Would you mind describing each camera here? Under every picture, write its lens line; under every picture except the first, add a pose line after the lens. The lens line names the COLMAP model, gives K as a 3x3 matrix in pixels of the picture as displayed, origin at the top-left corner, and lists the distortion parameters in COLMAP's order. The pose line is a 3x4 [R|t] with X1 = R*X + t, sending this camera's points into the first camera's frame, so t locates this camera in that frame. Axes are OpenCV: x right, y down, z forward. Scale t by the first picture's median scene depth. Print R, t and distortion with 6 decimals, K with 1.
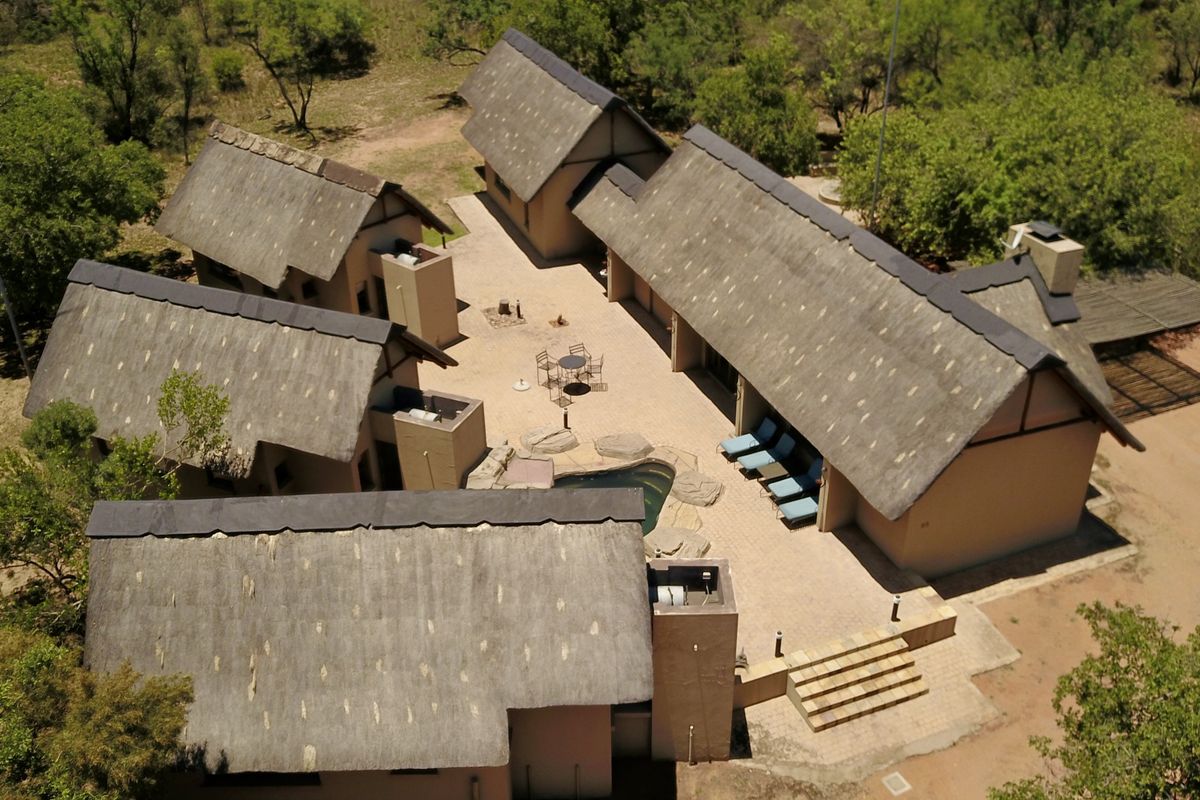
lens RADIAL K [[1097.6, 0, 600.0], [0, 1097.6, 400.0], [0, 0, 1]] dist [-0.000454, -0.008285]
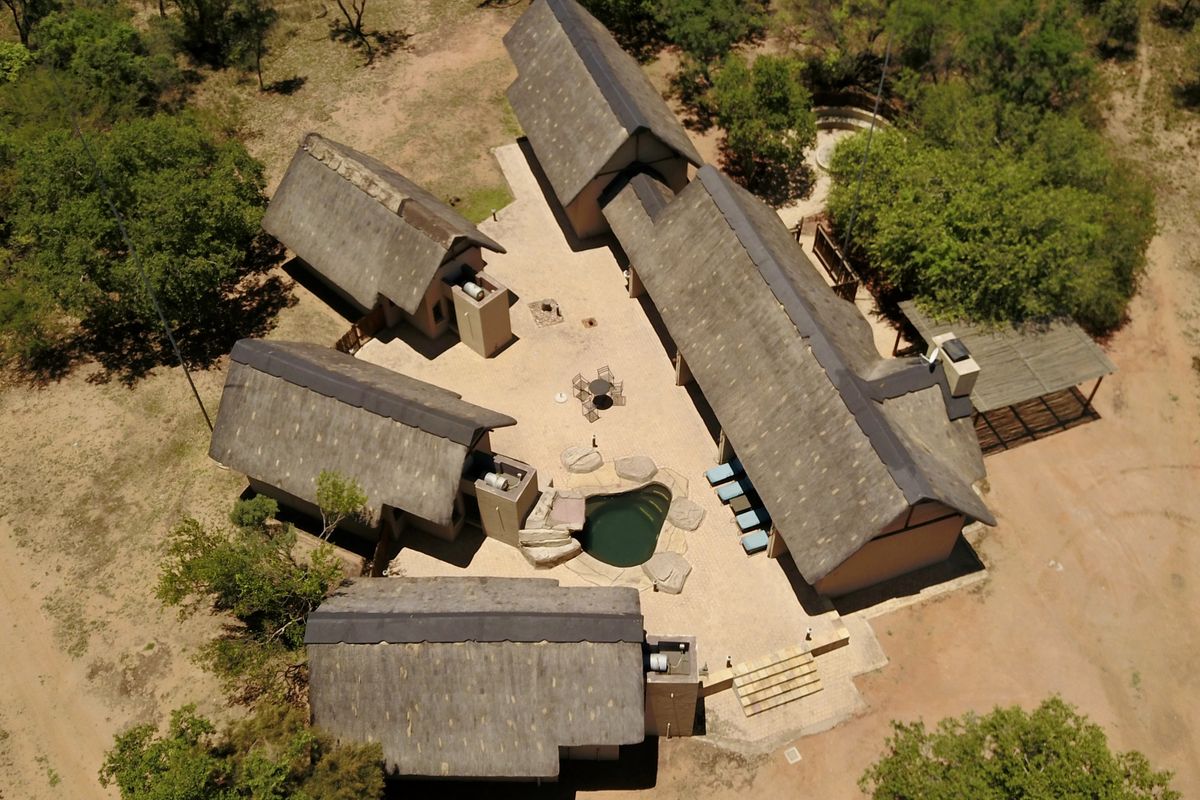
lens RADIAL K [[1091.3, 0, 598.1], [0, 1091.3, 399.2], [0, 0, 1]] dist [0.012663, -0.017418]
pose [[0.999505, 0.026181, -0.017420, -0.004655], [-0.019149, 0.946118, 0.323254, -0.541833], [0.024945, -0.322761, 0.946152, -0.303886]]
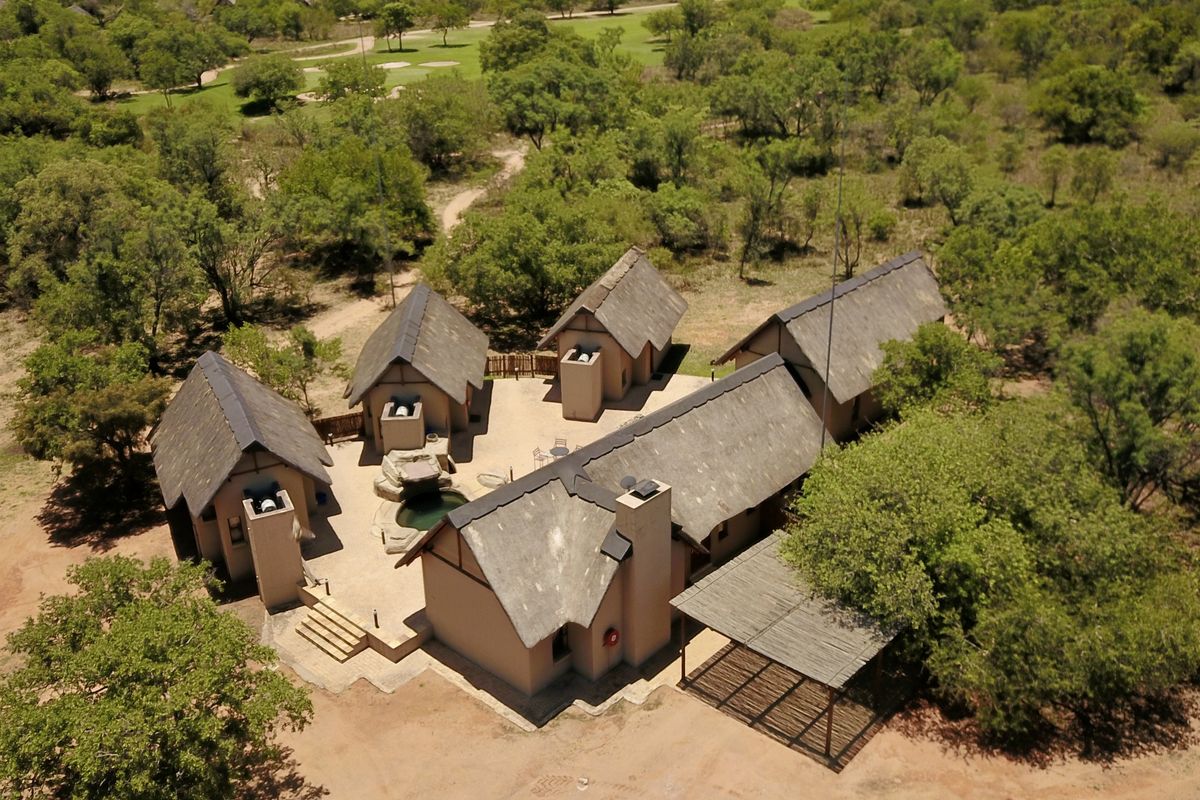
lens RADIAL K [[1097.6, 0, 600.0], [0, 1097.6, 400.0], [0, 0, 1]] dist [-0.000454, -0.008285]
pose [[0.433631, 0.382691, -0.815789, 1.415706], [-0.451848, 0.875633, 0.170586, -0.449213], [0.779613, 0.294641, 0.552620, 0.254674]]
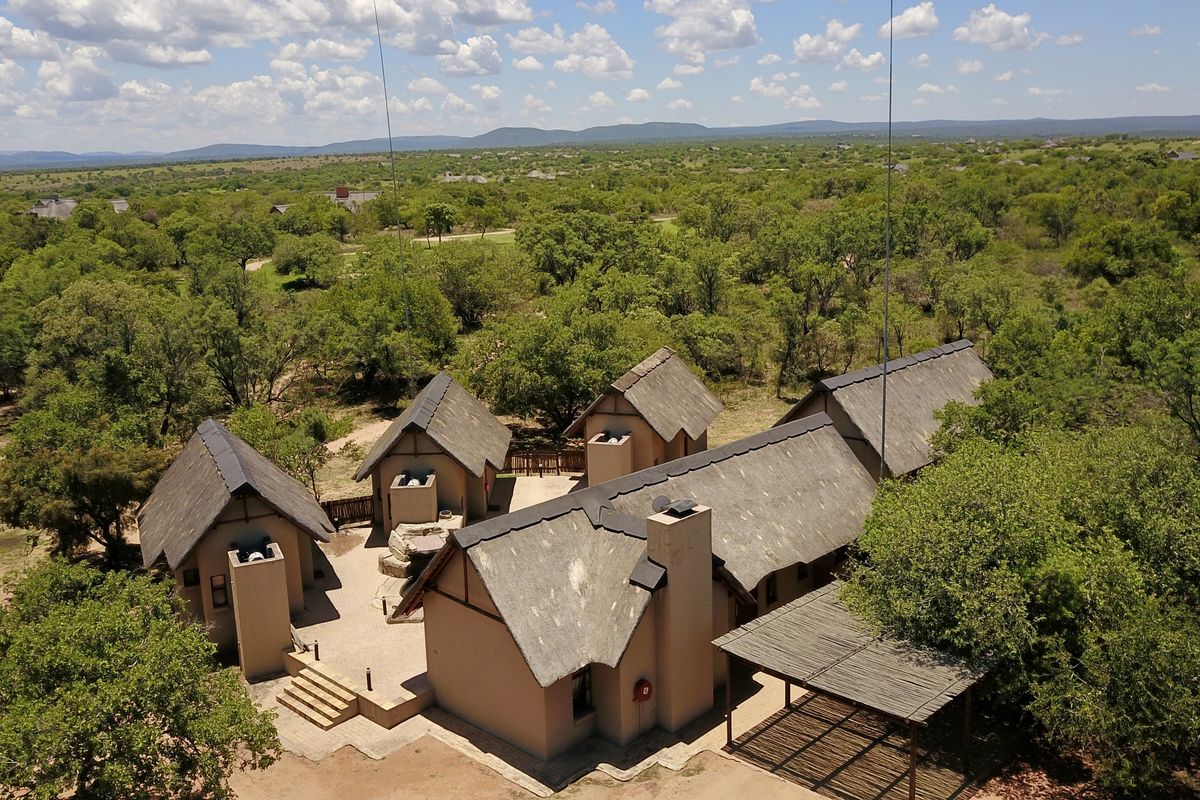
lens RADIAL K [[1091.3, 0, 598.1], [0, 1091.3, 399.2], [0, 0, 1]] dist [0.012663, -0.017418]
pose [[0.406504, 0.209710, -0.889256, 1.358782], [-0.448167, 0.893930, 0.005942, -0.228405], [0.796179, 0.396119, 0.457371, 0.420397]]
